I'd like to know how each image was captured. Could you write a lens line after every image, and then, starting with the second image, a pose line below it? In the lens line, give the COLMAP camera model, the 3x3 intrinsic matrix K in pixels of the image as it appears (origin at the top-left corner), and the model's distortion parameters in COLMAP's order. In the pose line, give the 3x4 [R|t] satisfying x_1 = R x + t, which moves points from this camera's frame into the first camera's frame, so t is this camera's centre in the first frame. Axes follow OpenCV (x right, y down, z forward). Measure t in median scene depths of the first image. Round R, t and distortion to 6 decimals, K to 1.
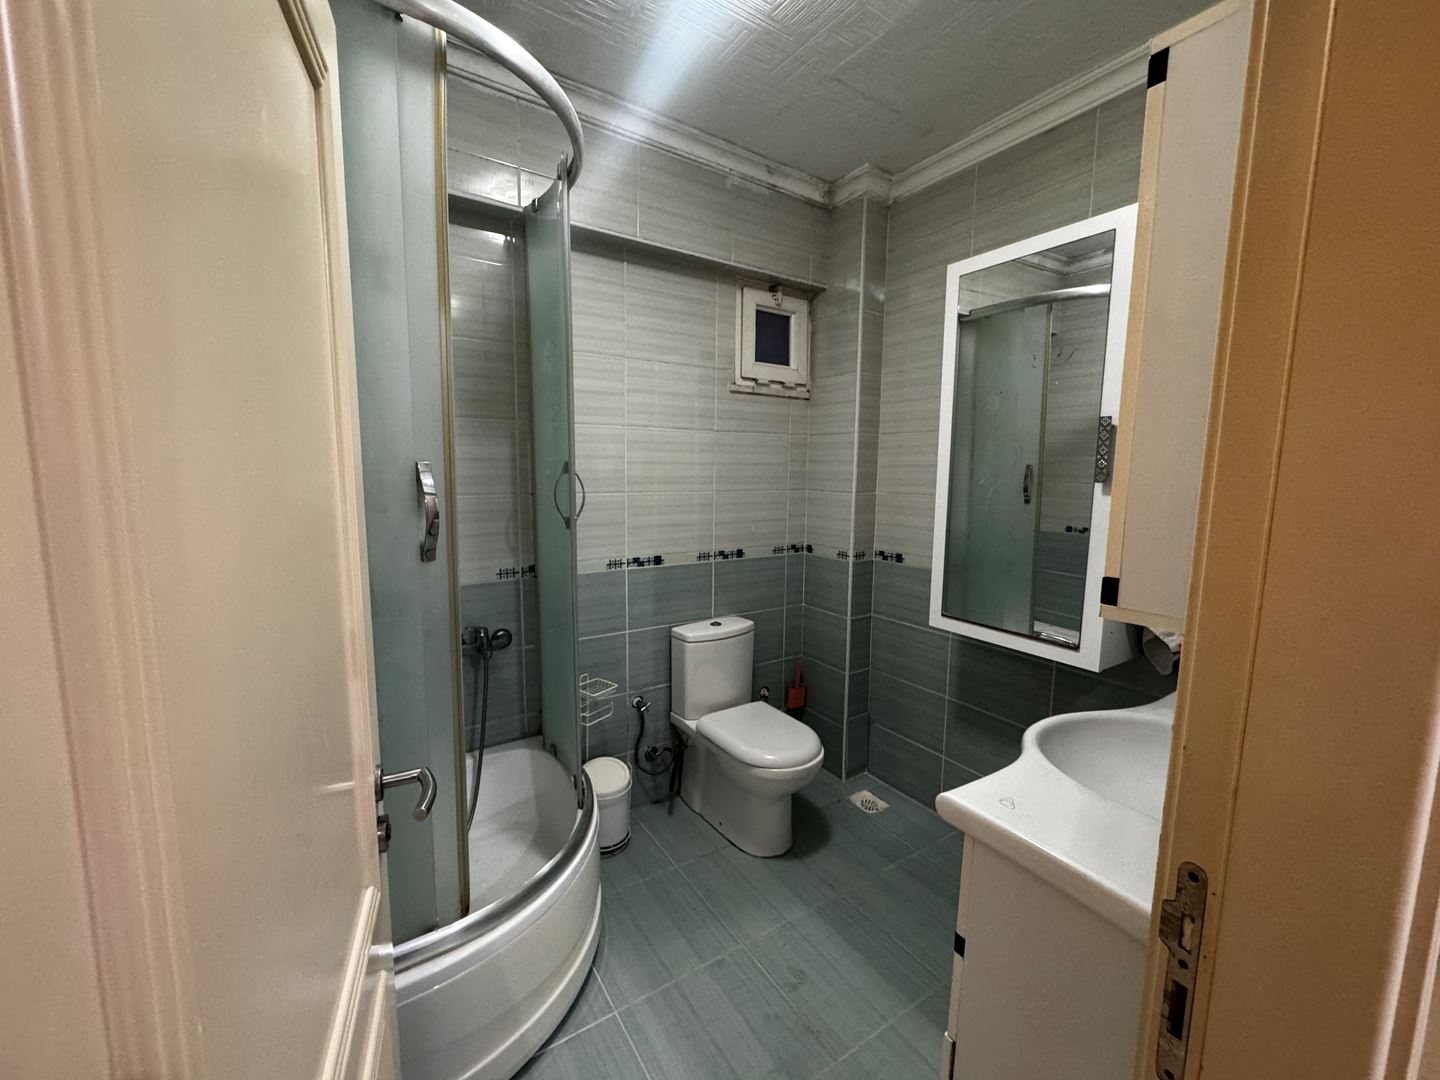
lens RADIAL K [[573.3, 0, 725.1], [0, 573.3, 538.4], [0, 0, 1]] dist [0.000312, 0.000023]
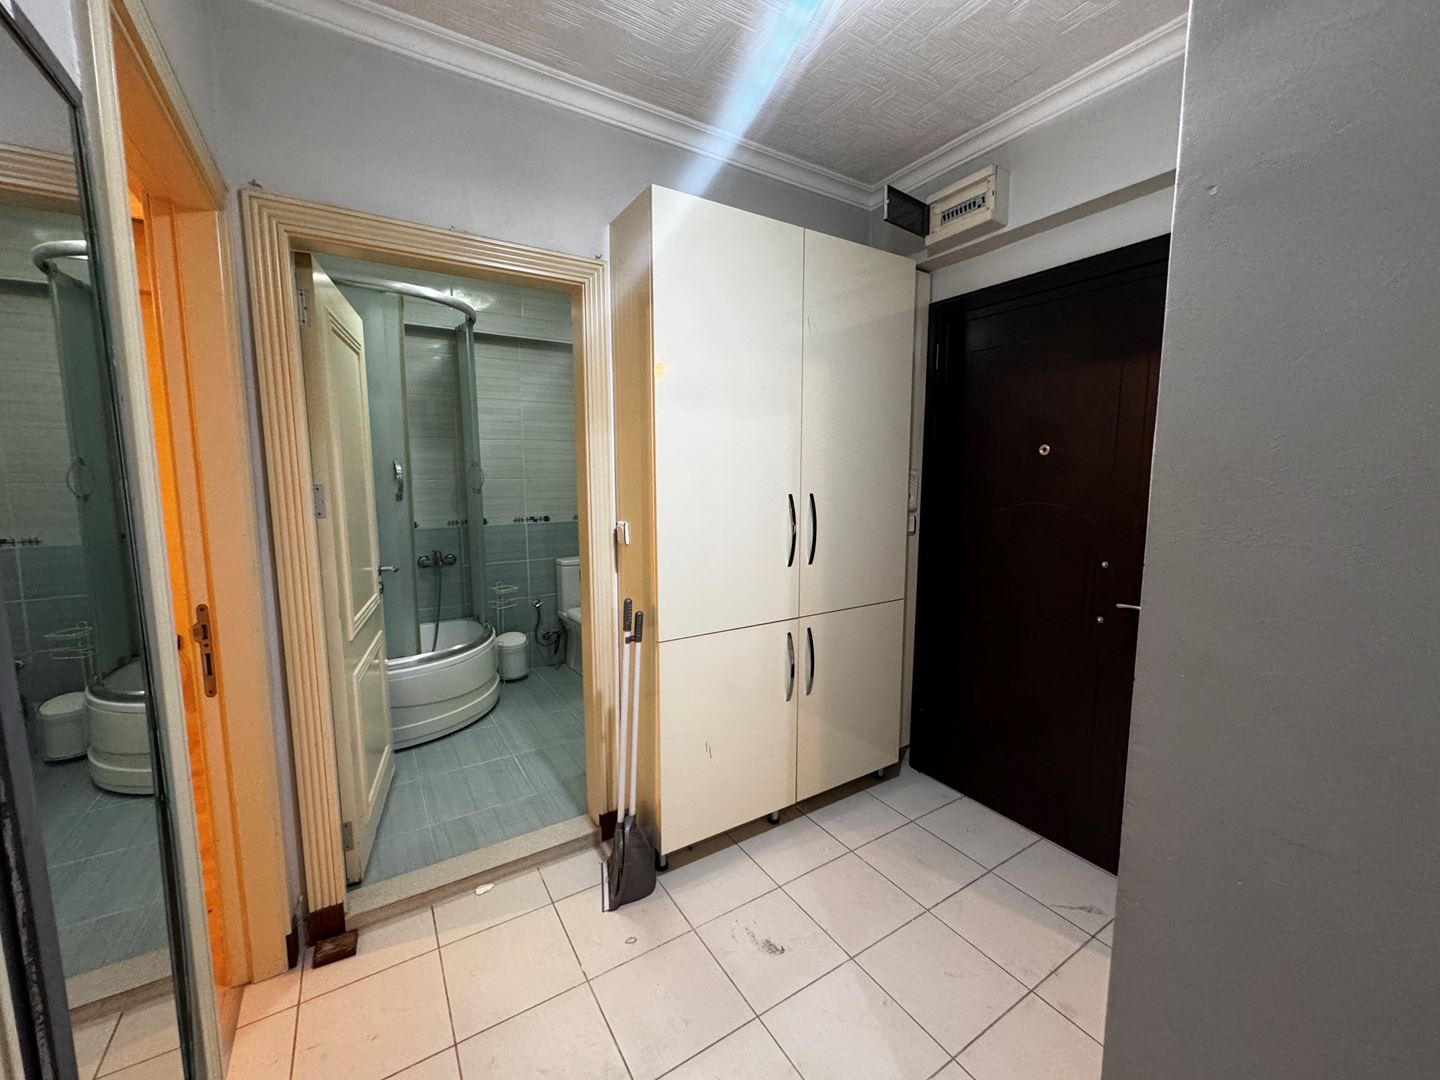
lens RADIAL K [[573.3, 0, 718.8], [0, 573.3, 538.7], [0, 0, 1]] dist [0.000312, 0.000023]
pose [[0.999636, -0.012113, -0.024116, 0.476054], [0.012135, 0.999926, 0.000767, 0.112709], [0.024105, -0.001059, 0.999709, -0.747962]]
